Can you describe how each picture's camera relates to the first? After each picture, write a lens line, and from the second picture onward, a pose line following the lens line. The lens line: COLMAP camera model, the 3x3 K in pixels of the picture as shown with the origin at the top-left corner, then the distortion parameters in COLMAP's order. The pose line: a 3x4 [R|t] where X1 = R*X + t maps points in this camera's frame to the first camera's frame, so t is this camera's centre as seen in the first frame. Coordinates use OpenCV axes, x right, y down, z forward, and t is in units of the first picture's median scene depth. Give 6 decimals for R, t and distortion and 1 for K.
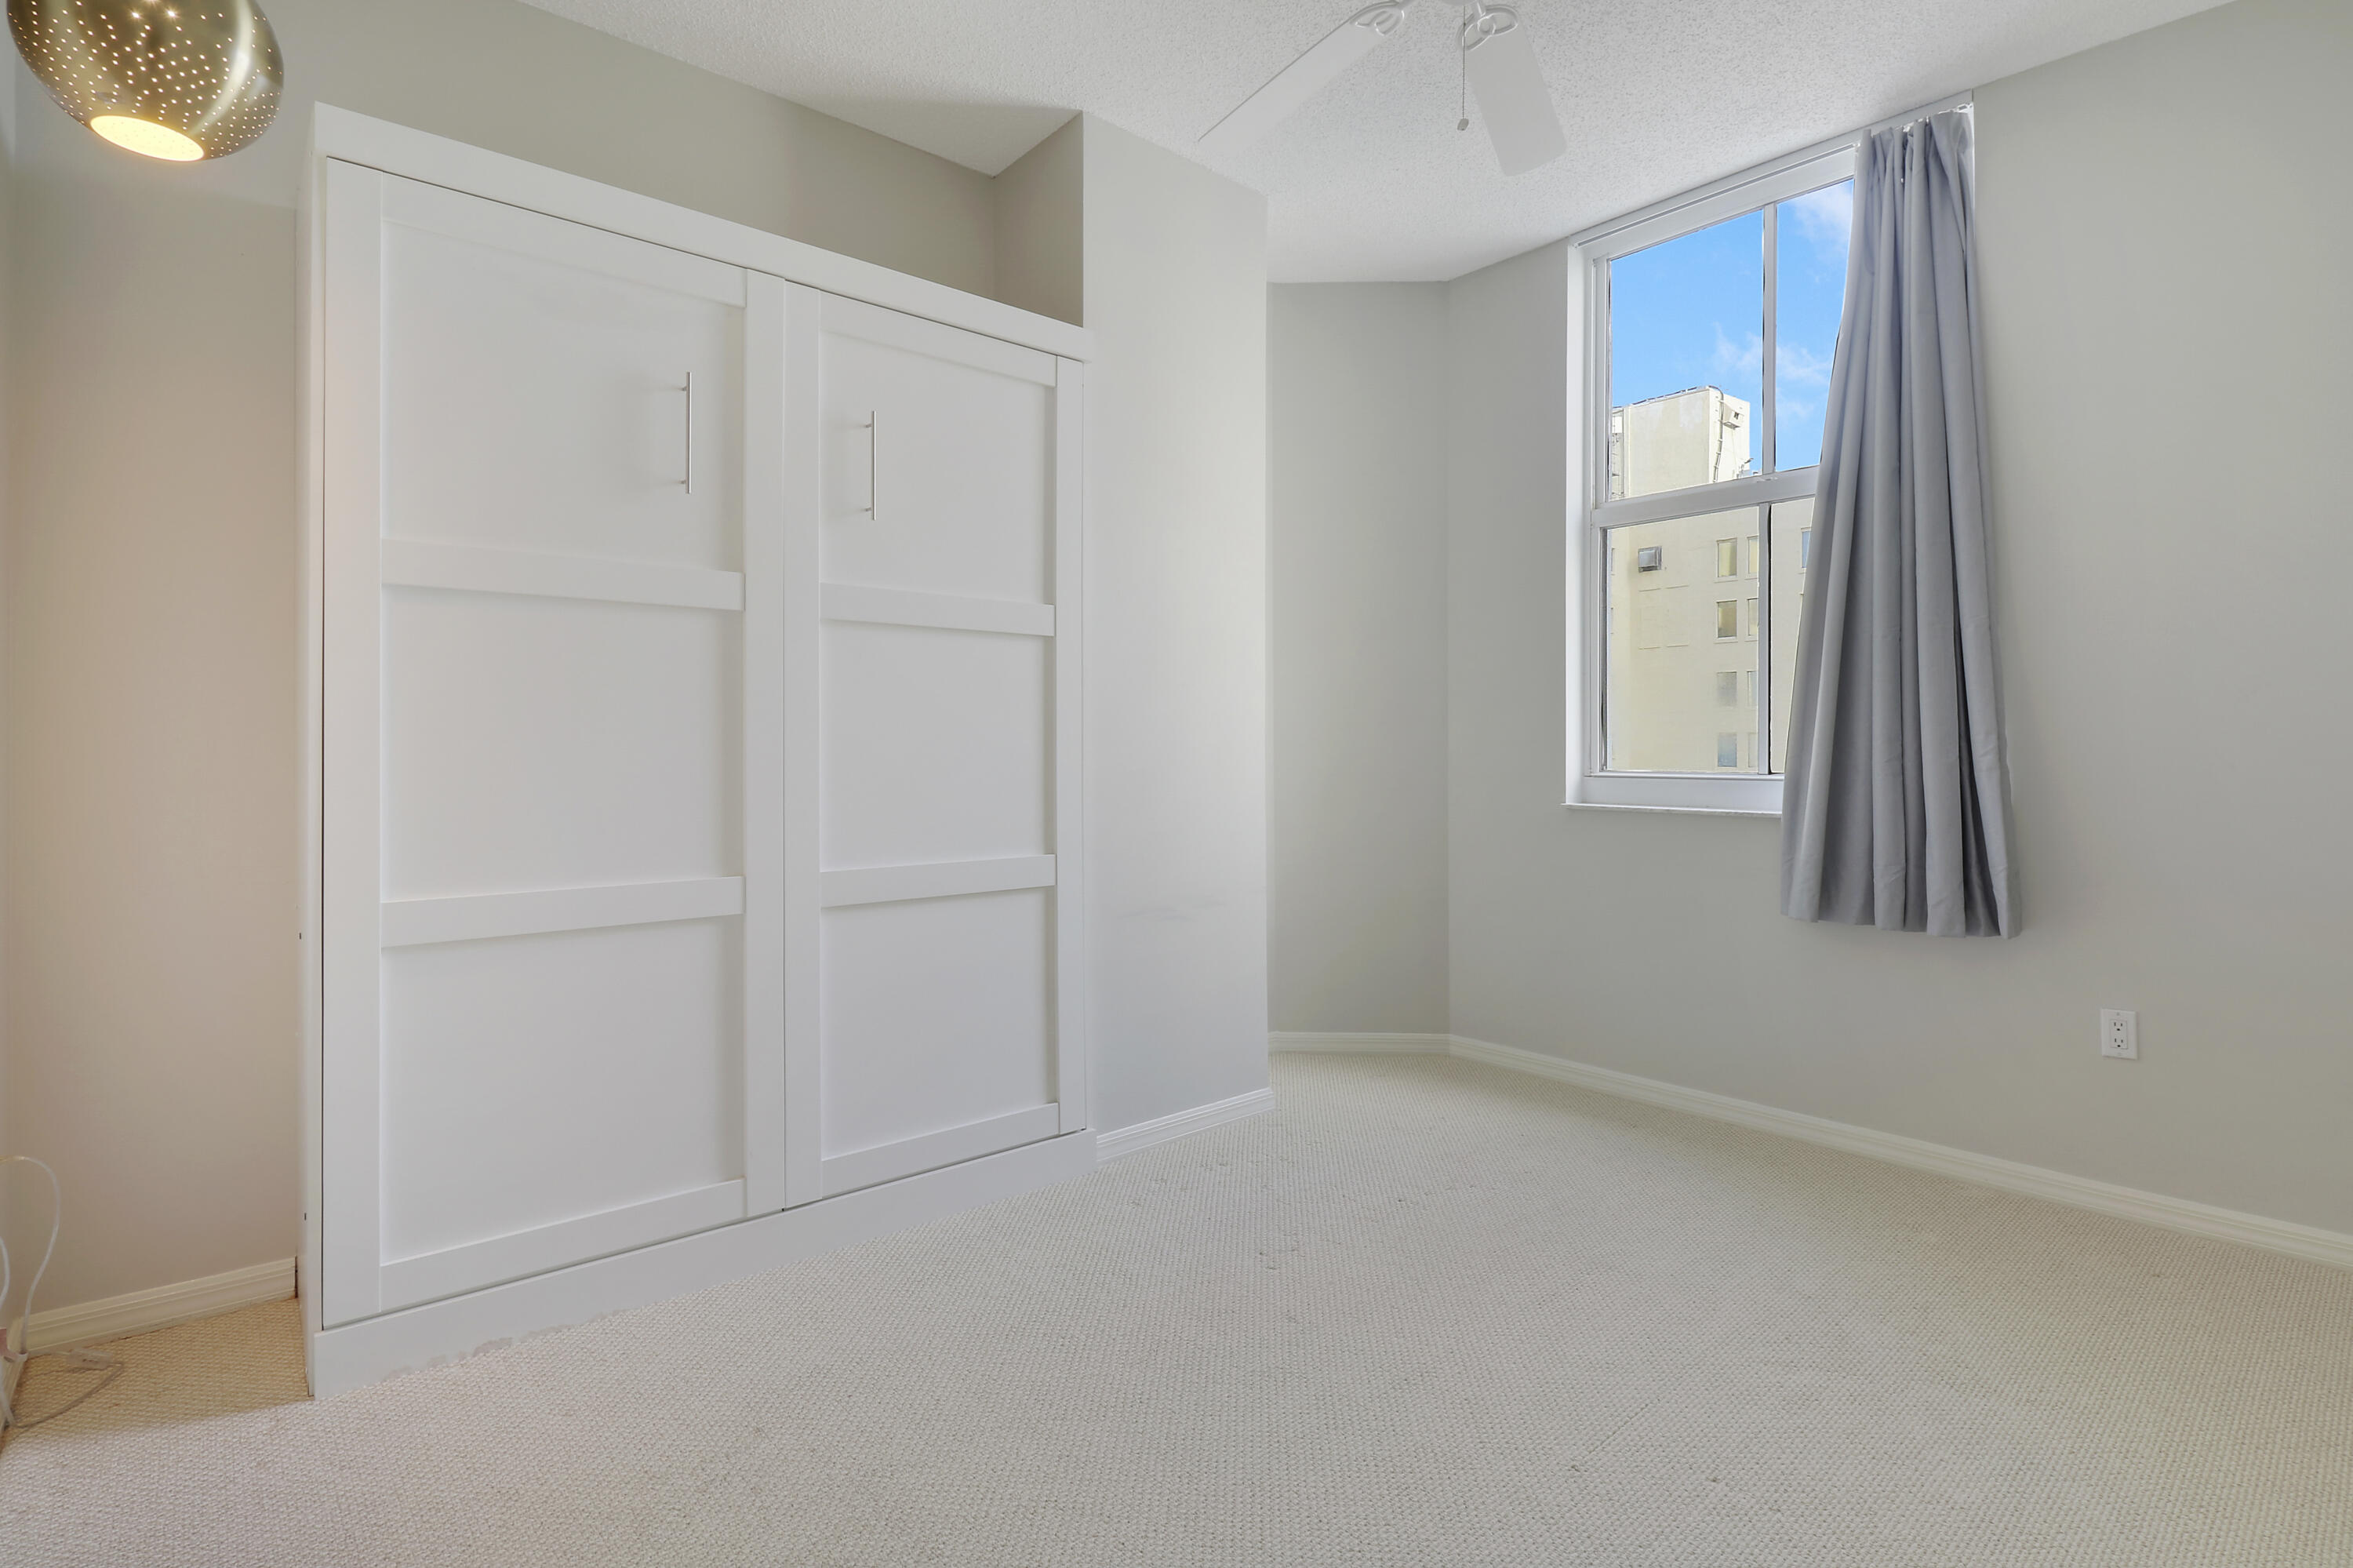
lens RADIAL K [[1146.4, 0, 1174.9], [0, 1146.4, 777.0], [0, 0, 1]] dist [-0.015577, -0.000281]
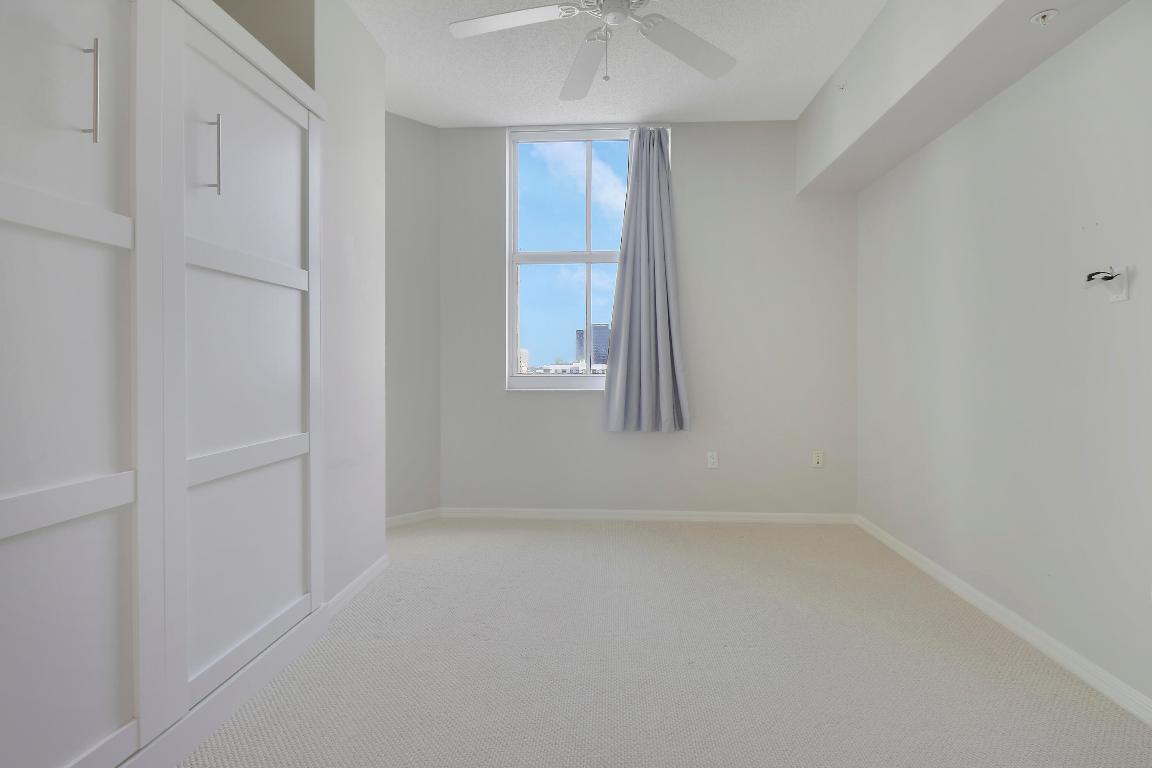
lens RADIAL K [[556.9, 0, 580.8], [0, 556.9, 379.2], [0, 0, 1]] dist [0.000969, -0.015711]
pose [[0.686779, -0.020099, 0.726588, -0.413259], [0.018000, 0.999781, 0.010642, -0.005800], [-0.726643, 0.005770, 0.686991, 0.224073]]
